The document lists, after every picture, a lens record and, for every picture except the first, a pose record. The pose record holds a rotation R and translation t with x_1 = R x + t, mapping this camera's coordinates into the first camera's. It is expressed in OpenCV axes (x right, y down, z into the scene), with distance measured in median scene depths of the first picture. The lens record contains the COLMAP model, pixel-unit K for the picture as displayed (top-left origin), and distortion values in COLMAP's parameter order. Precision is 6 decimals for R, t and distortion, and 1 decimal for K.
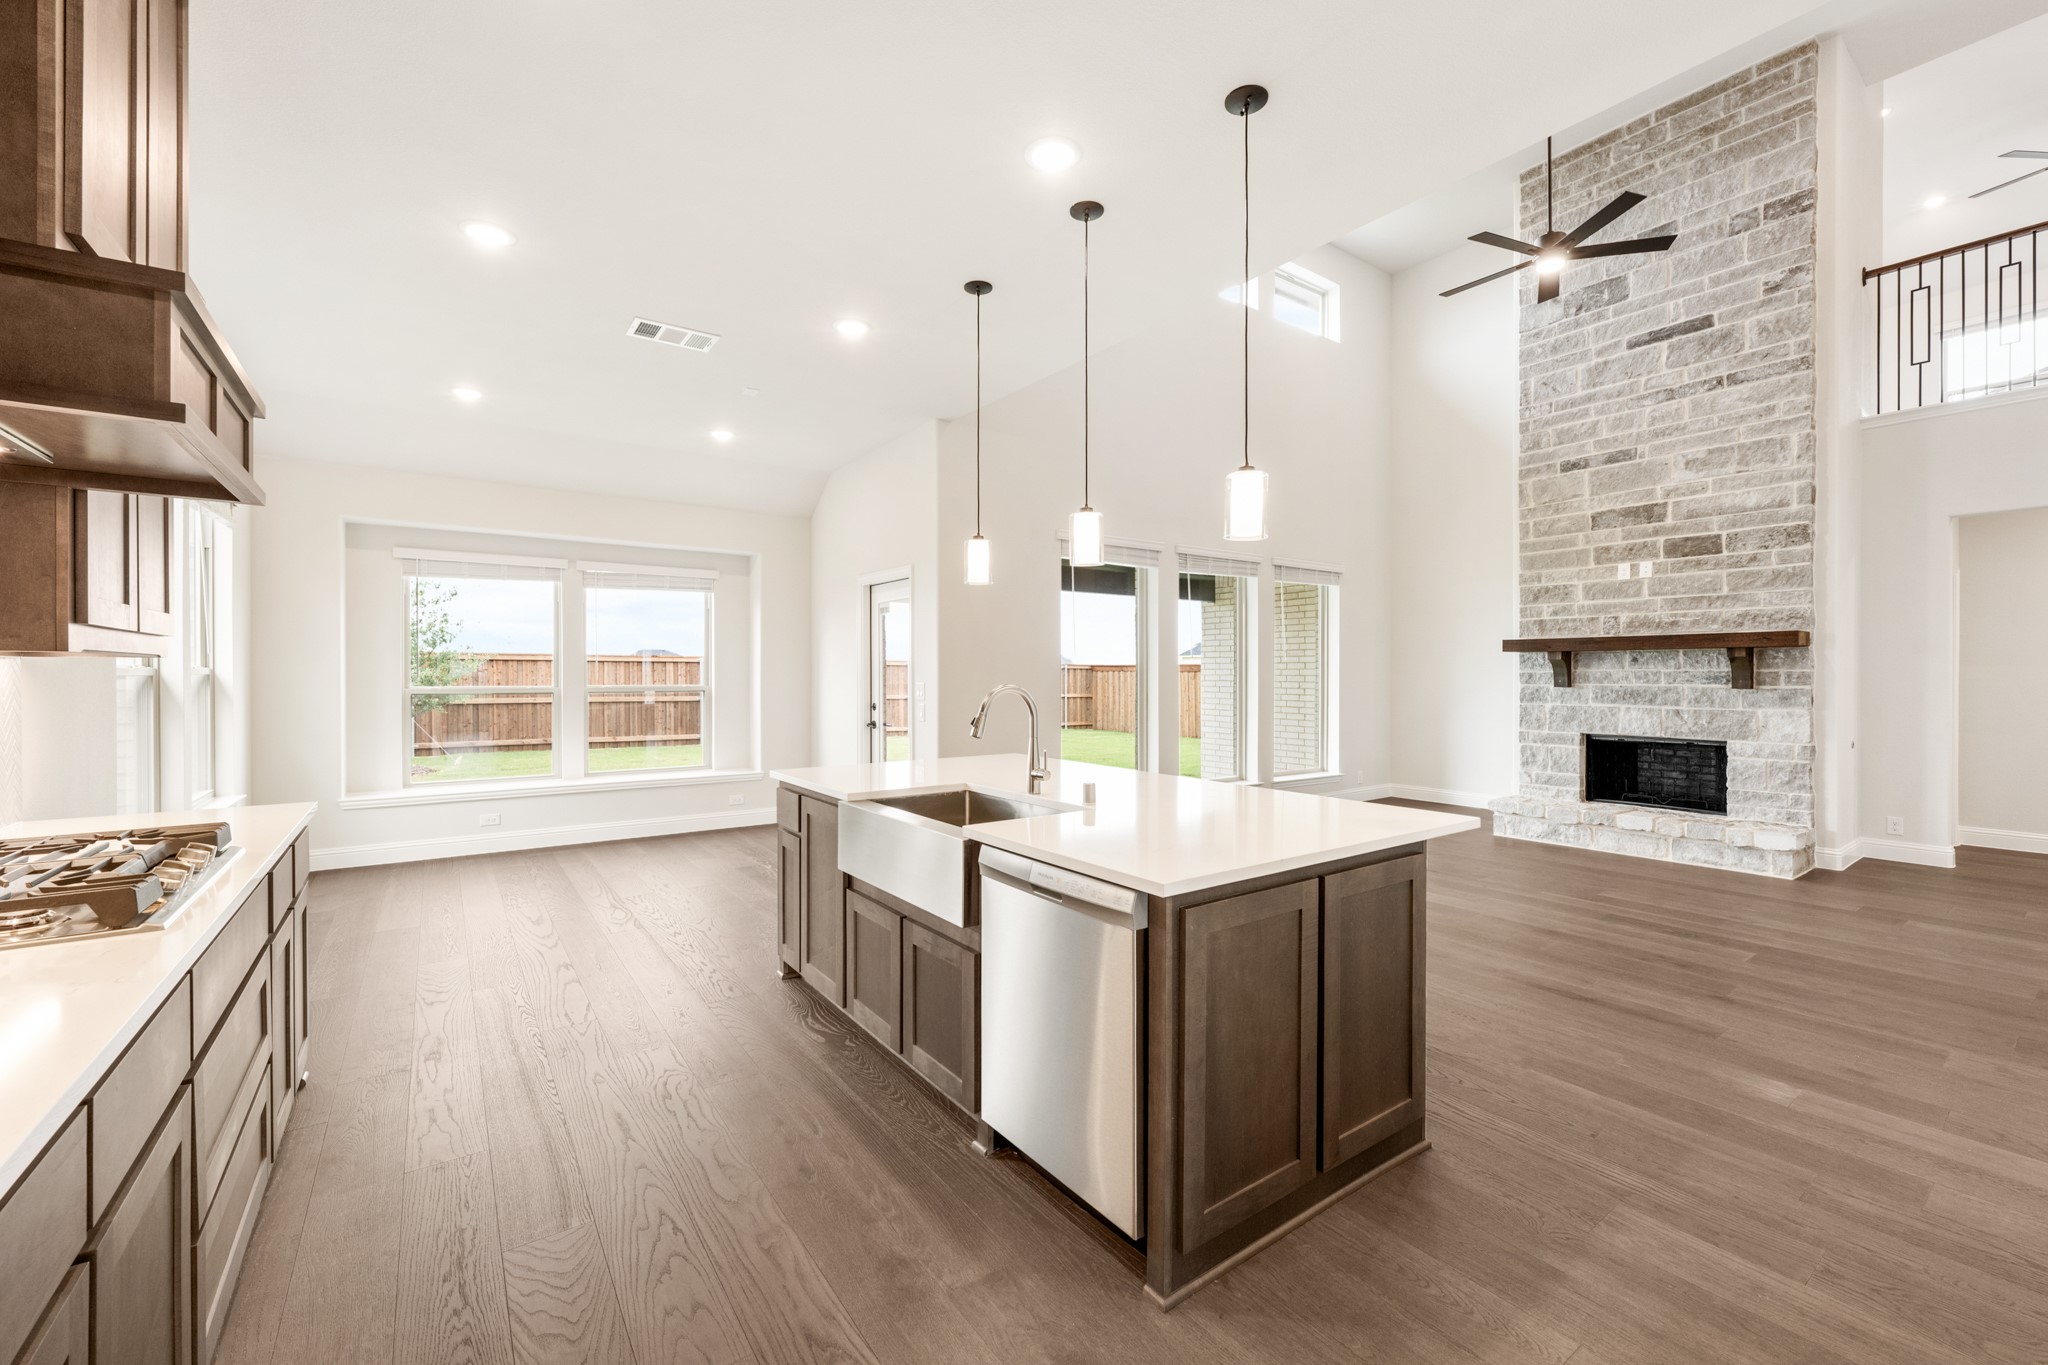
lens RADIAL K [[828.6, 0, 1024.8], [0, 828.6, 676.0], [0, 0, 1]] dist [0.000353, -0.000100]
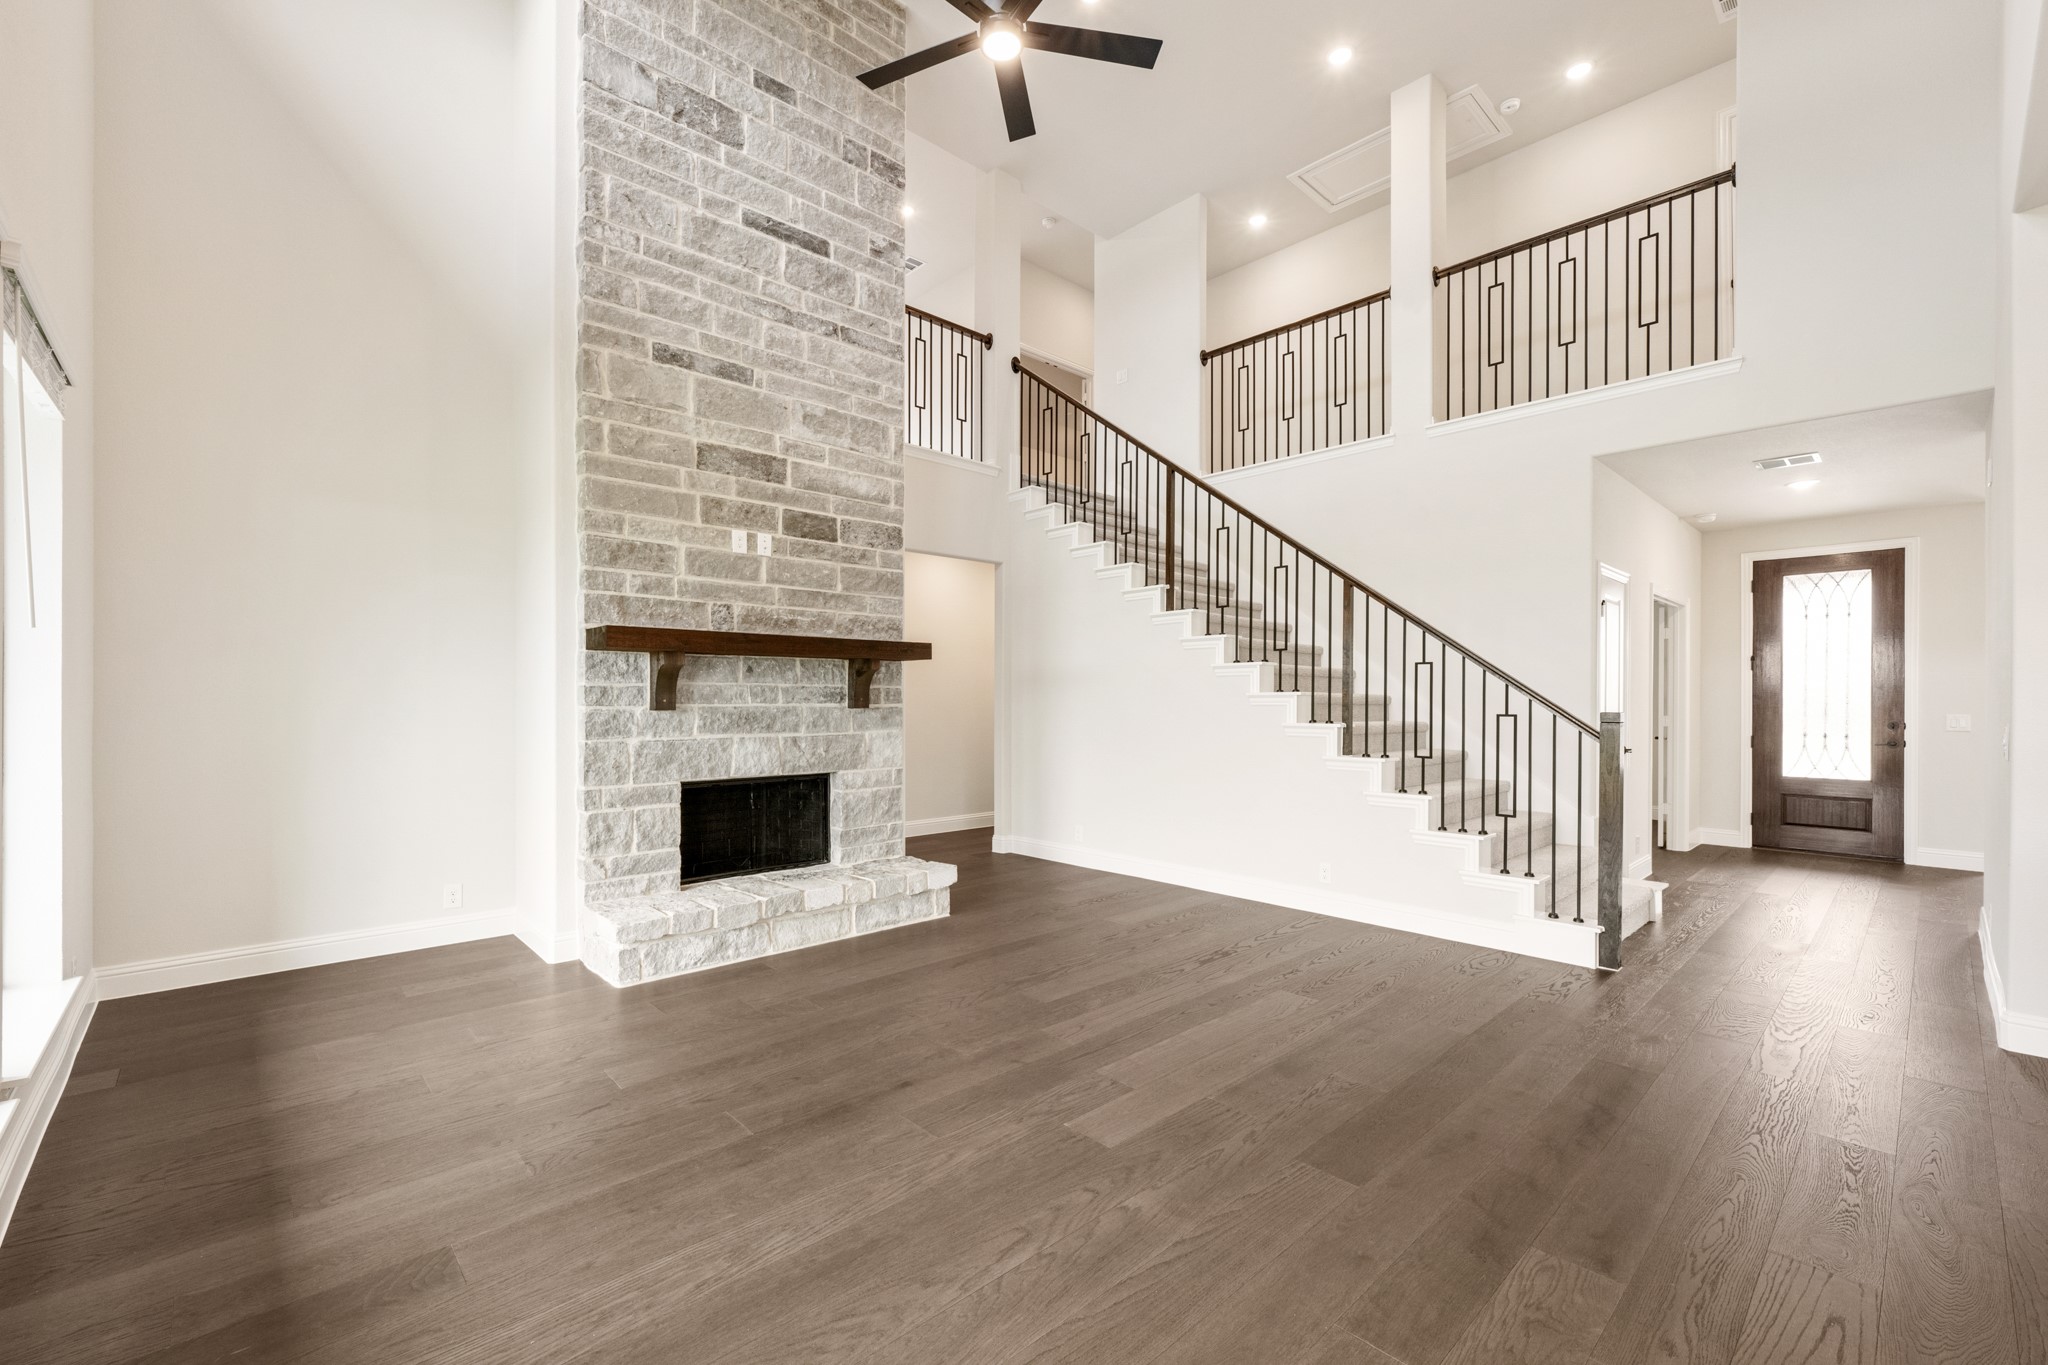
lens RADIAL K [[857.5, 0, 1029.2], [0, 857.5, 699.7], [0, 0, 1]] dist [-0.000658, -0.000134]
pose [[-0.130636, -0.001728, 0.991429, -0.018990], [0.001103, 0.999998, 0.001888, 0.005113], [-0.991430, 0.001340, -0.130634, 0.885231]]
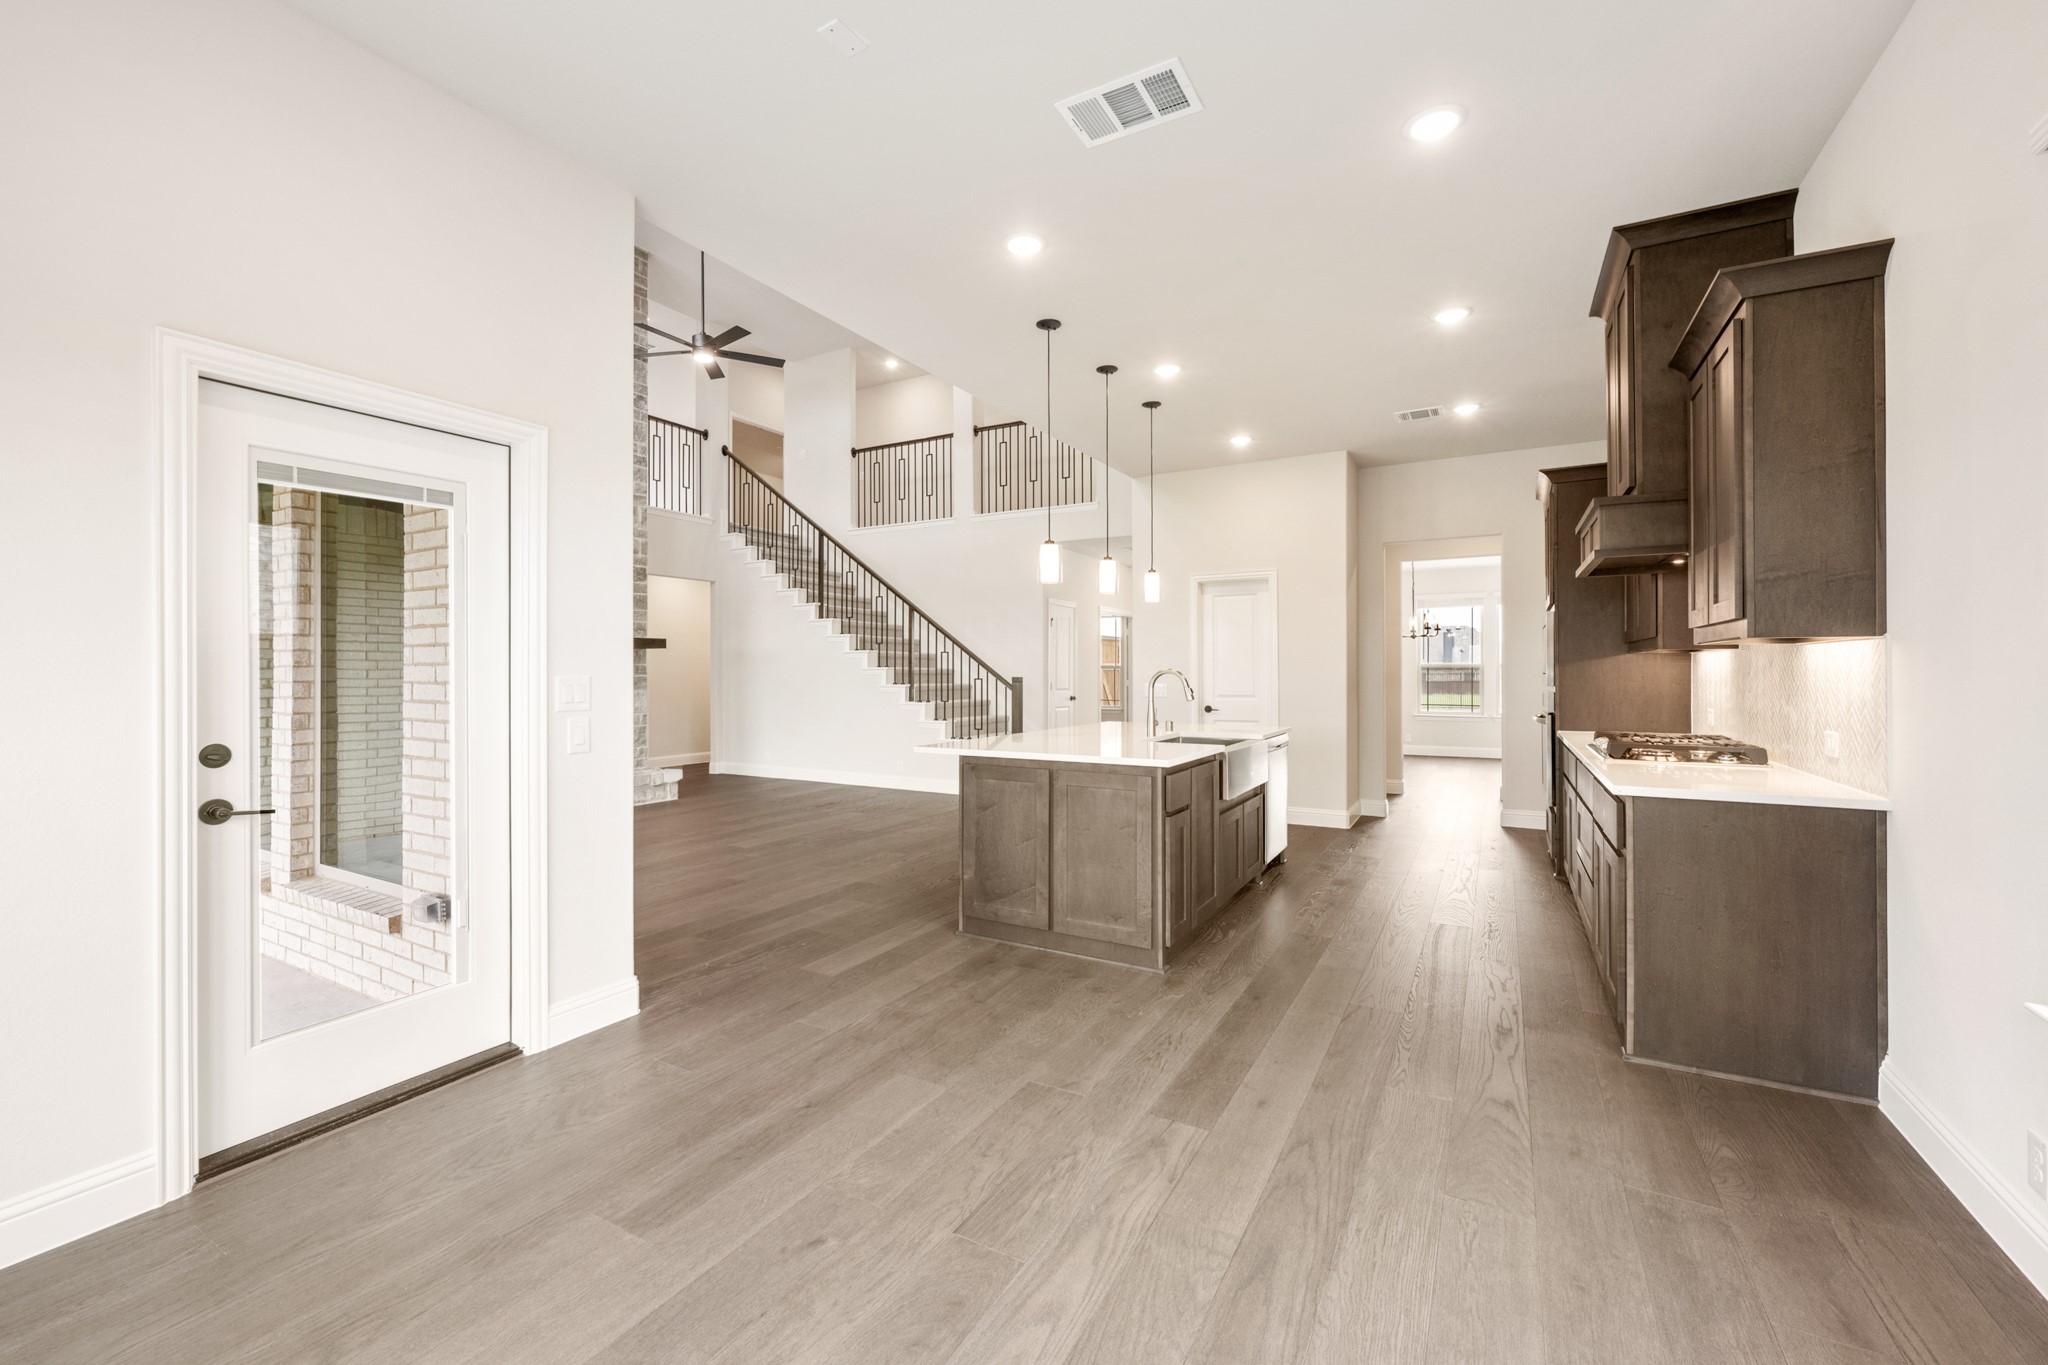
lens RADIAL K [[828.6, 0, 1024.8], [0, 828.6, 676.0], [0, 0, 1]] dist [0.000353, -0.000100]
pose [[-0.419161, -0.004753, 0.907899, -0.642605], [0.003119, 0.999973, 0.006675, 0.005689], [-0.907906, 0.005630, -0.419135, 0.906291]]
